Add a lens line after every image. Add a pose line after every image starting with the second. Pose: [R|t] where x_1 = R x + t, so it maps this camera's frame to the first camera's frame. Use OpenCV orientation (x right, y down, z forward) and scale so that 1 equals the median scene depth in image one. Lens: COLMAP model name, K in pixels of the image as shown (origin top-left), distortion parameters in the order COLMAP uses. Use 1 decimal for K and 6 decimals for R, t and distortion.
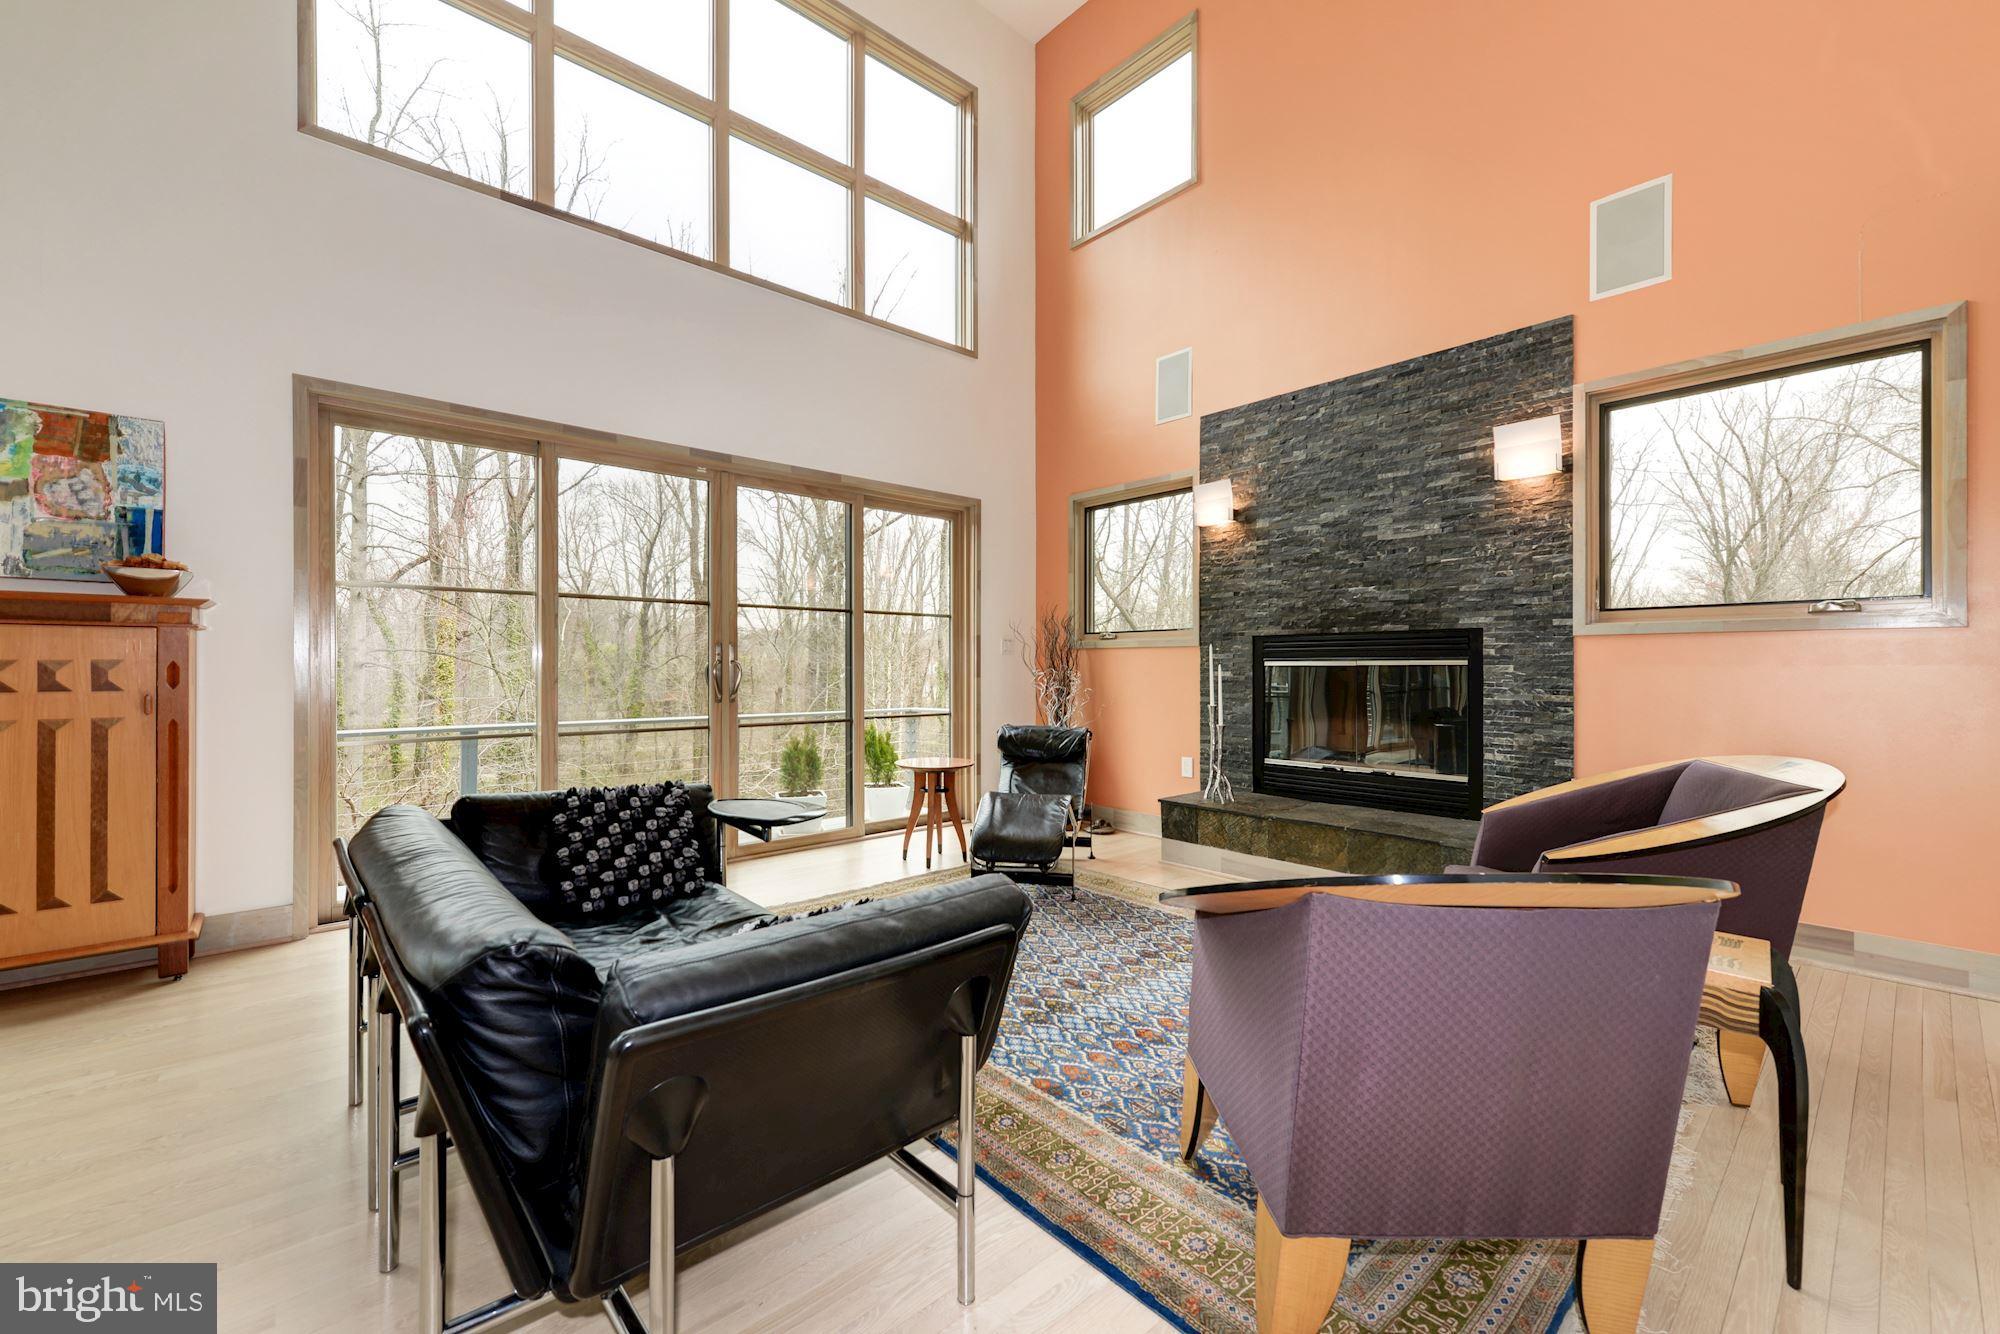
lens RADIAL K [[814.8, 0, 990.7], [0, 814.8, 667.6], [0, 0, 1]] dist [0.002308, 0.000228]
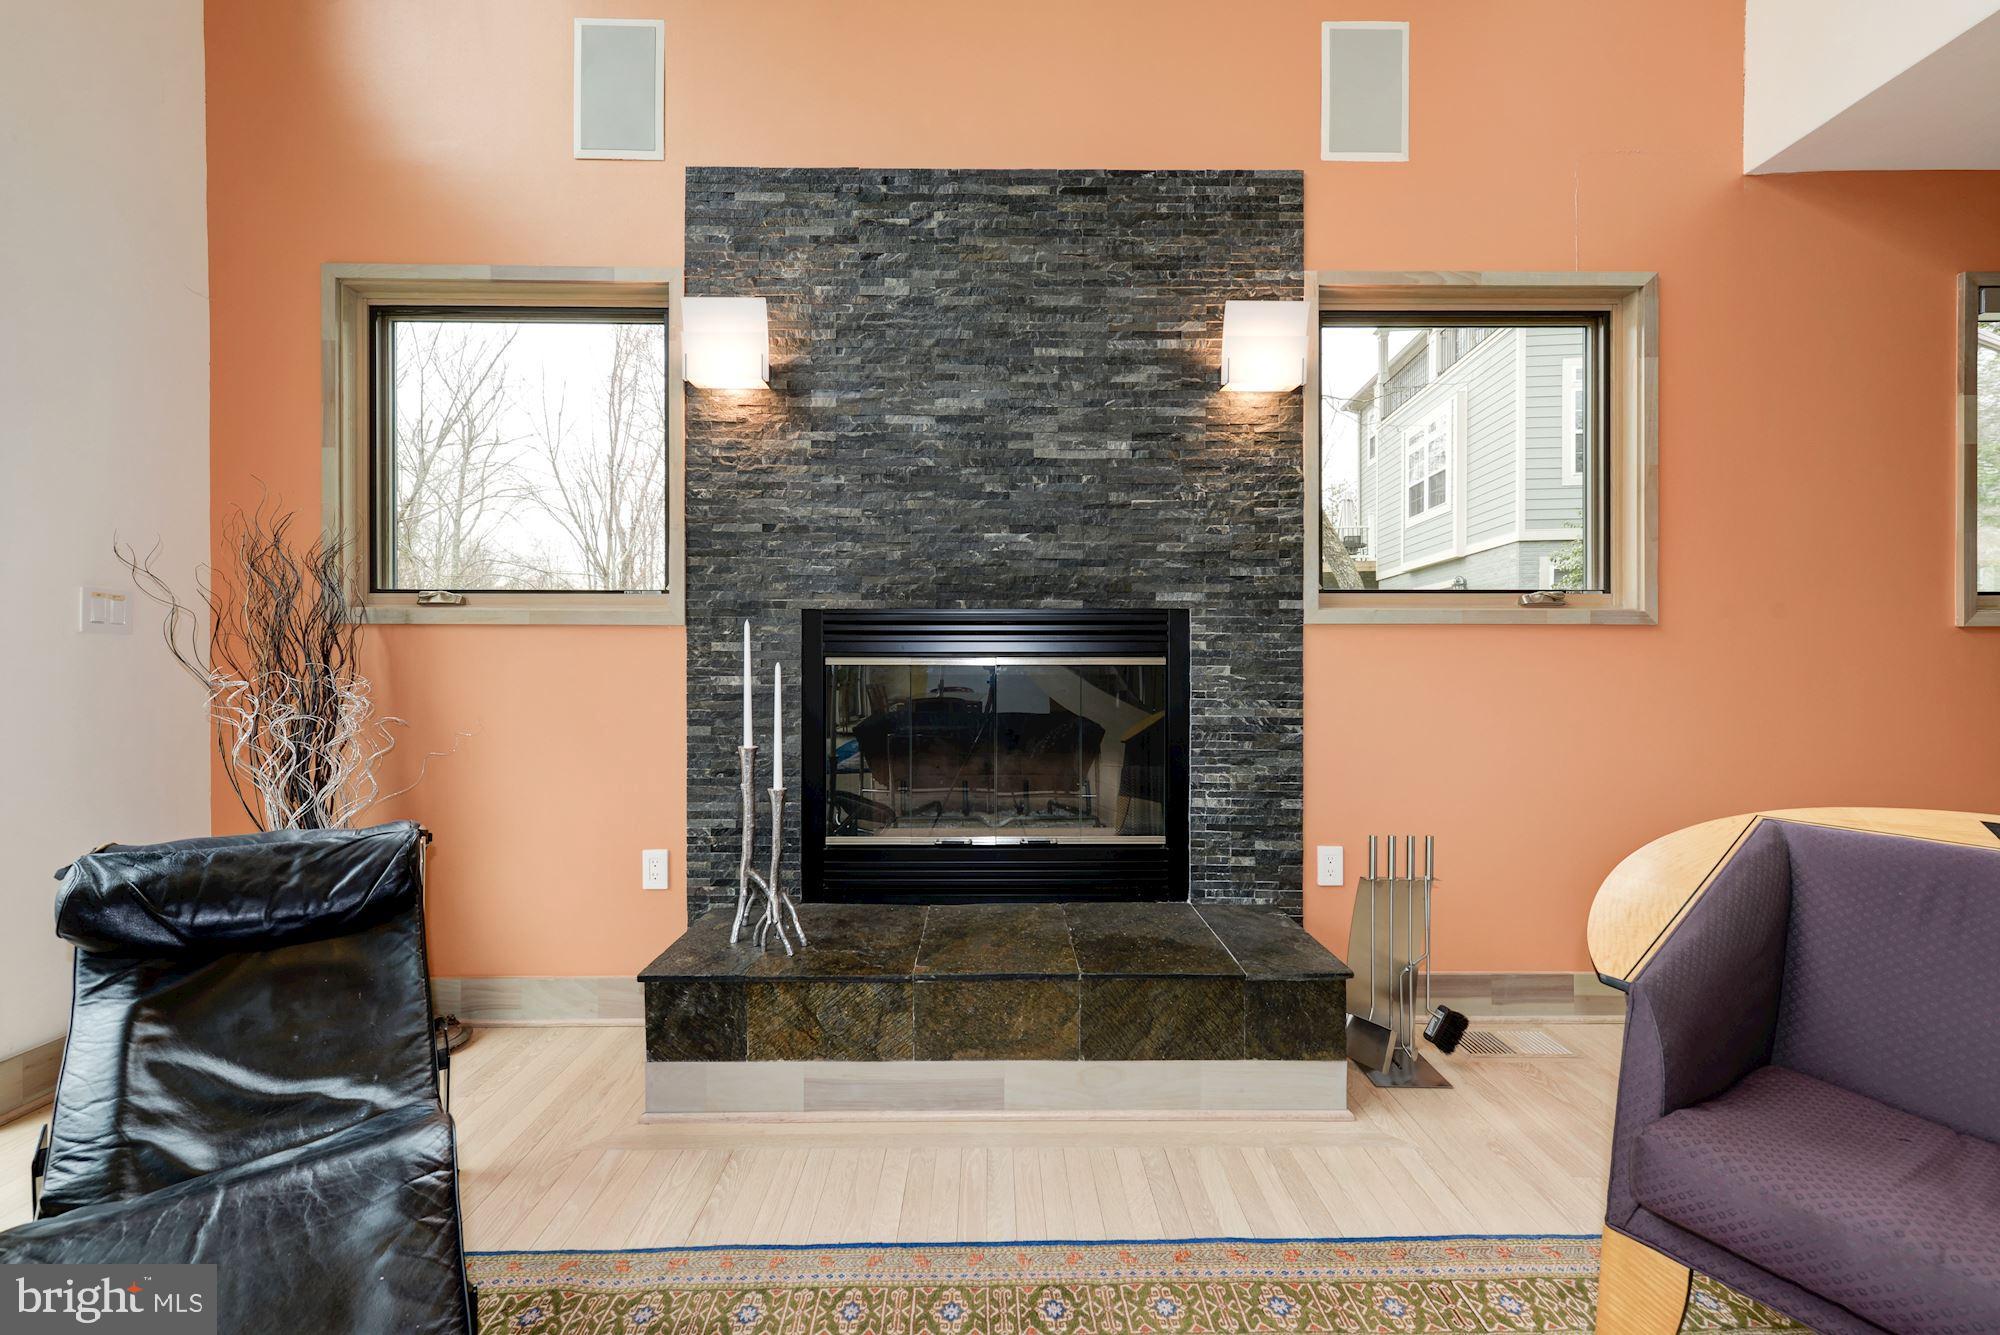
lens RADIAL K [[796.9, 0, 1003.3], [0, 796.9, 669.9], [0, 0, 1]] dist [0.004303, 0.001029]
pose [[0.651352, -0.001636, 0.758774, 0.014282], [-0.001242, 0.999994, 0.003222, -0.001043], [-0.758775, -0.003041, 0.651346, 0.674558]]
